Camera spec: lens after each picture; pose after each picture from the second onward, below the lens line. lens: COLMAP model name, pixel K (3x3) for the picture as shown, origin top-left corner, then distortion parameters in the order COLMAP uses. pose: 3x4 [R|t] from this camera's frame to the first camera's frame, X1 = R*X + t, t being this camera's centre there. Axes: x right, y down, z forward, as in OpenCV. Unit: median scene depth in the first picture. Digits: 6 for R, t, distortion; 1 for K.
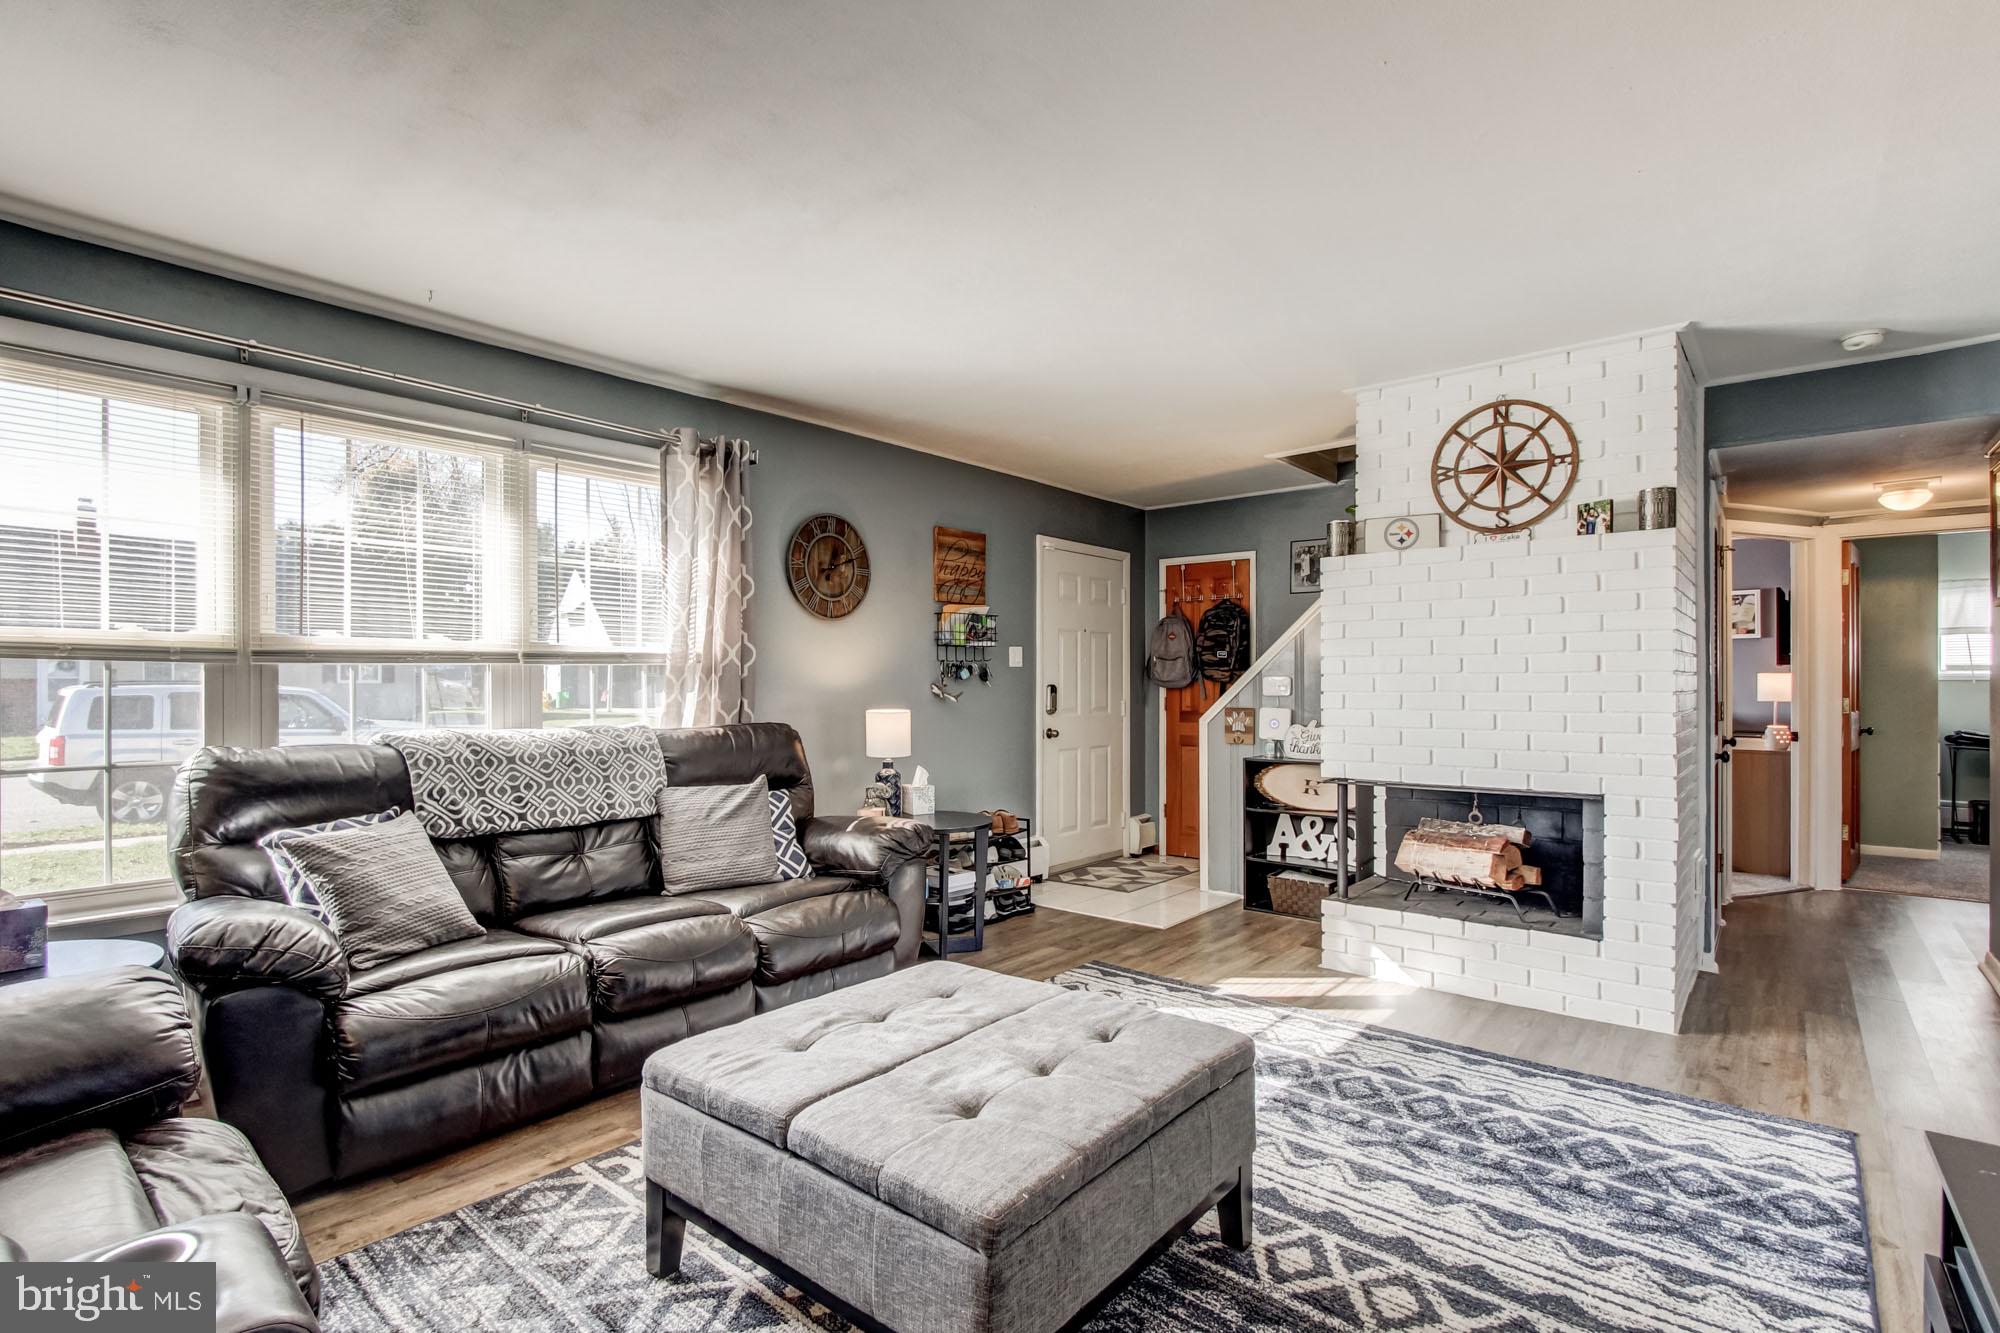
lens RADIAL K [[940.4, 0, 974.1], [0, 940.4, 676.6], [0, 0, 1]] dist [-0.017707, -0.000240]
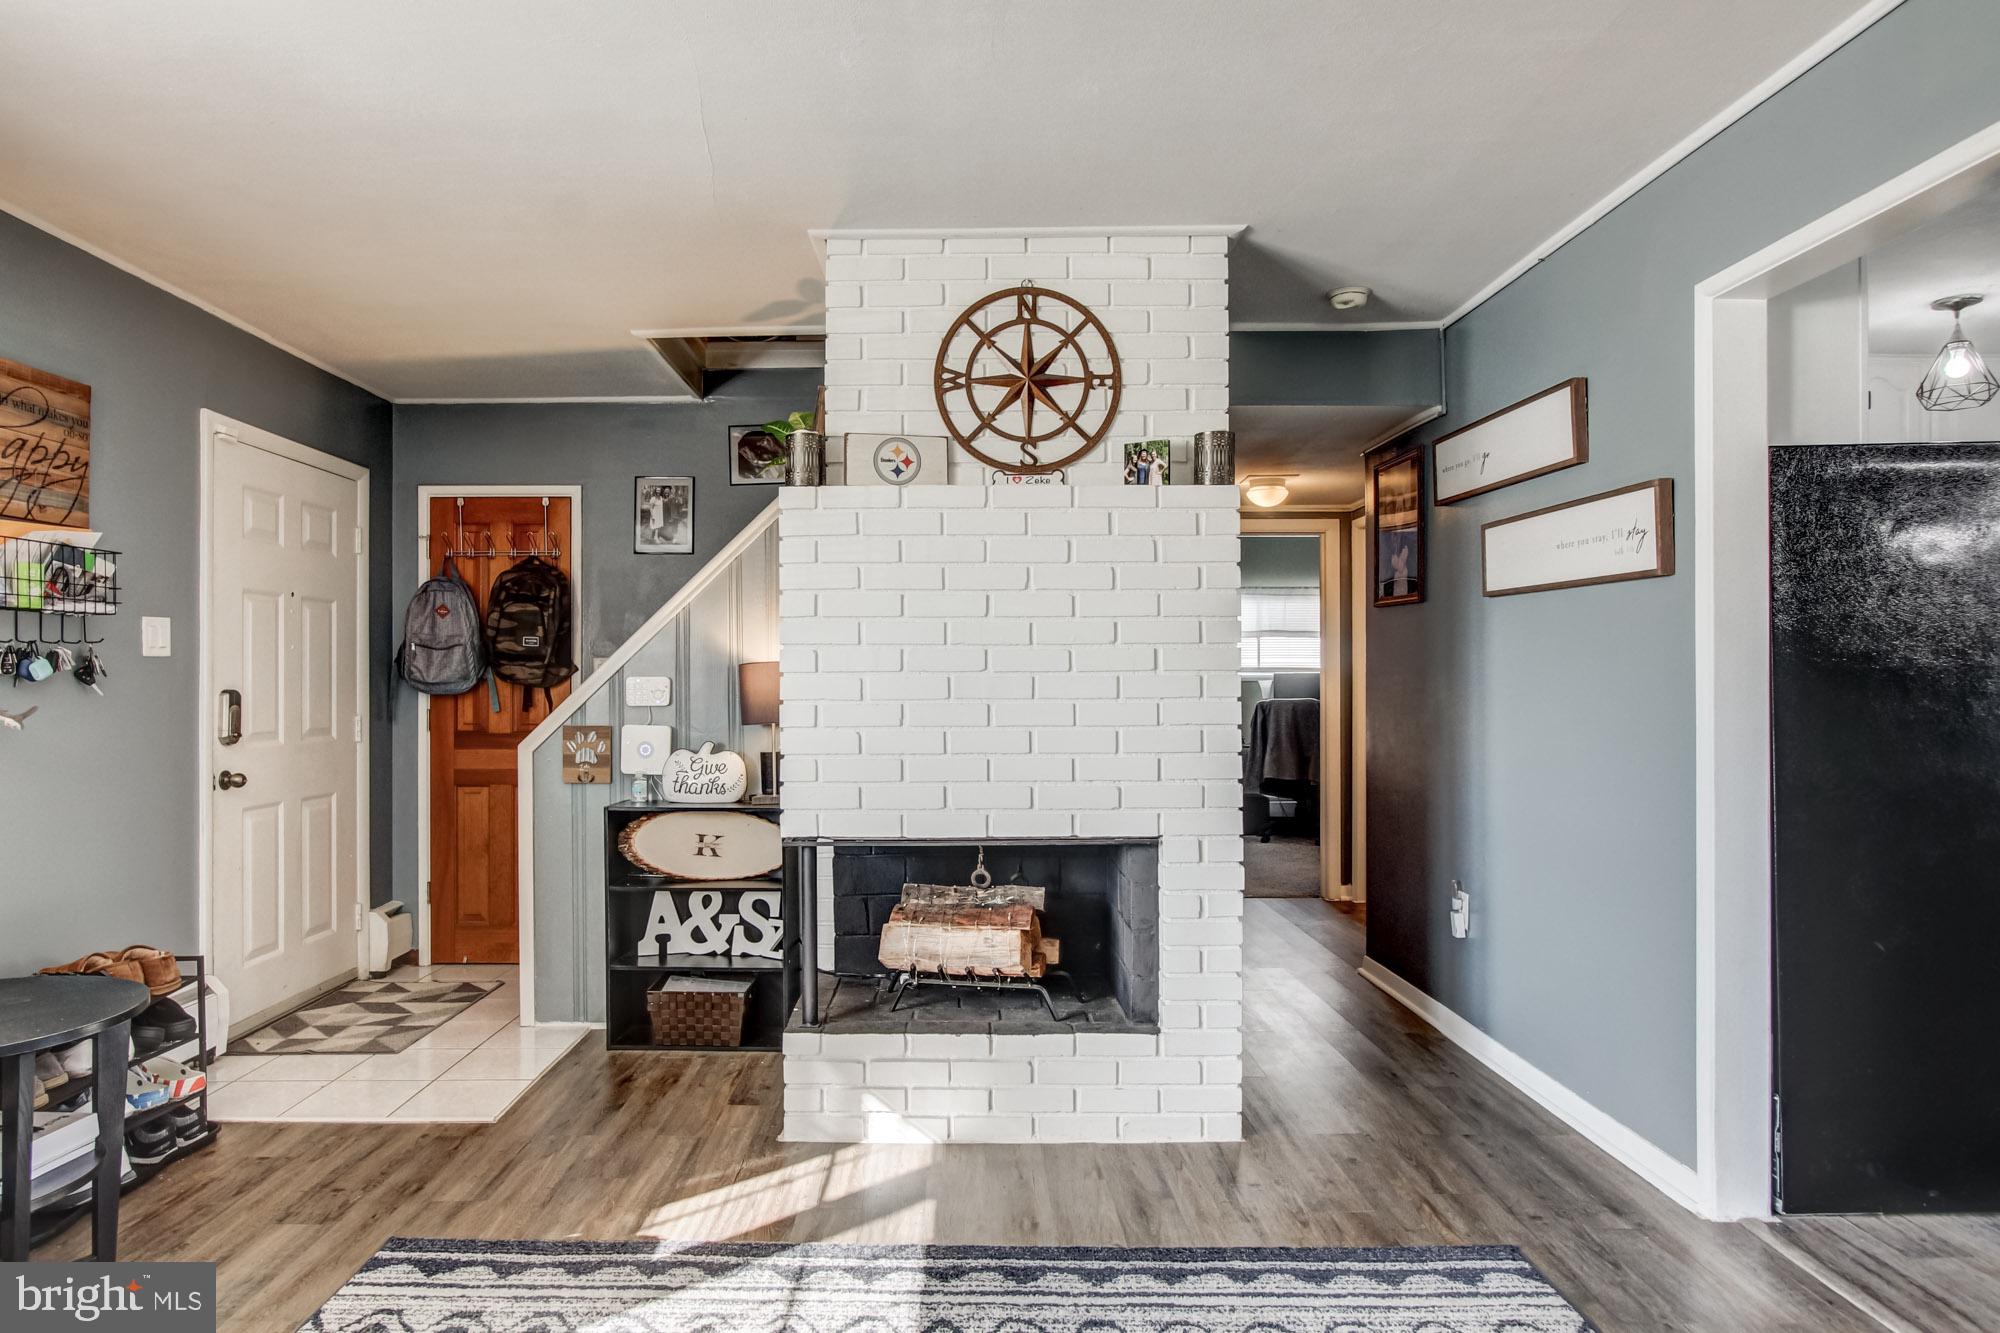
lens RADIAL K [[1210.7, 0, 997.0], [0, 1210.7, 675.2], [0, 0, 1]] dist [-0.030506, 0.024139]
pose [[0.765866, 0.003234, 0.642992, -0.033529], [-0.002329, 0.999995, -0.002256, 0.000690], [-0.642996, 0.000231, 0.765870, 0.259474]]
